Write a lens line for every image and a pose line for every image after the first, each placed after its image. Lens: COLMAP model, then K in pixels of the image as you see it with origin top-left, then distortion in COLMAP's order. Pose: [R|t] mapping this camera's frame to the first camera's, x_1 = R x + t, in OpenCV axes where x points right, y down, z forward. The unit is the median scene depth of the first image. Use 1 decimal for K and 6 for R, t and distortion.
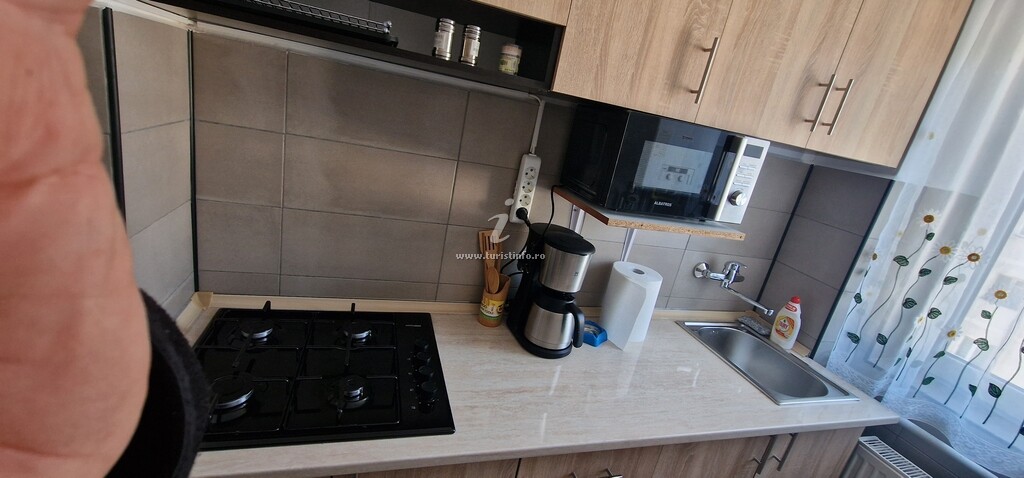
lens RADIAL K [[418.6, 0, 507.6], [0, 418.6, 238.4], [0, 0, 1]] dist [-0.000140, 0.000048]
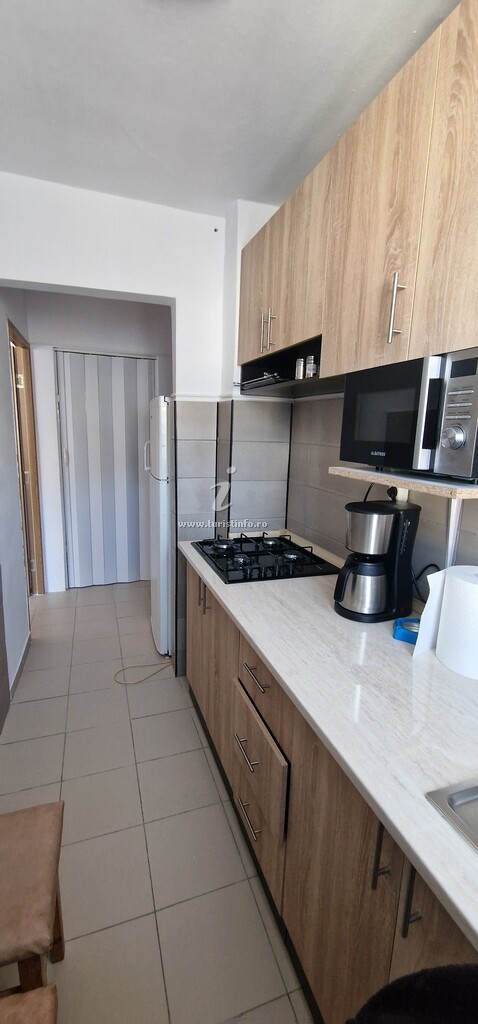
lens RADIAL K [[418.6, 0, 236.8], [0, 418.6, 508.5], [0, 0, 1]] dist [-0.000140, 0.000048]
pose [[0.056183, 0.001427, -0.998419, 1.140737], [-0.314199, 0.949217, -0.016324, 0.131699], [0.947693, 0.314619, 0.053778, 0.609159]]
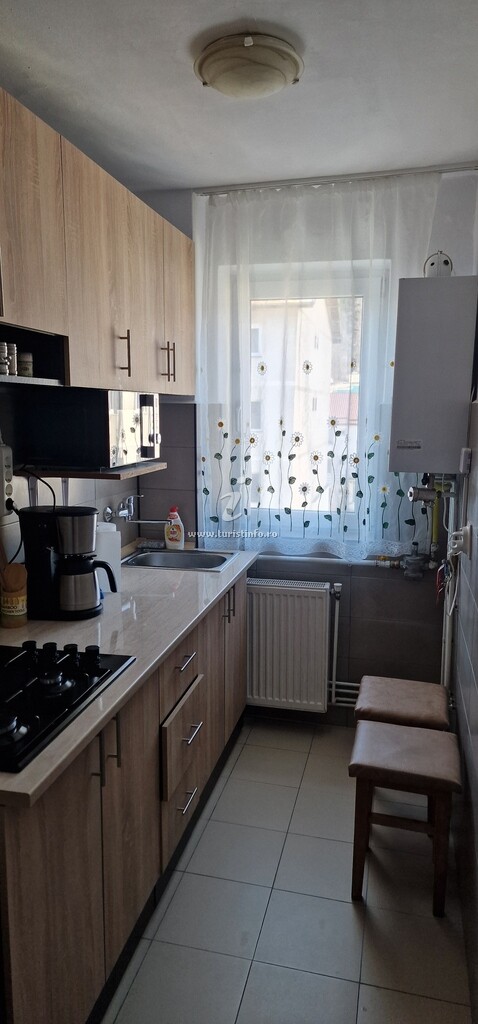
lens RADIAL K [[674.2, 0, 236.6], [0, 674.2, 513.9], [0, 0, 1]] dist [0.038562, -0.022036]
pose [[0.488671, -0.314389, 0.813855, -1.082352], [0.340551, 0.927556, 0.153831, -0.108607], [-0.803259, 0.201987, 0.560336, -0.342207]]
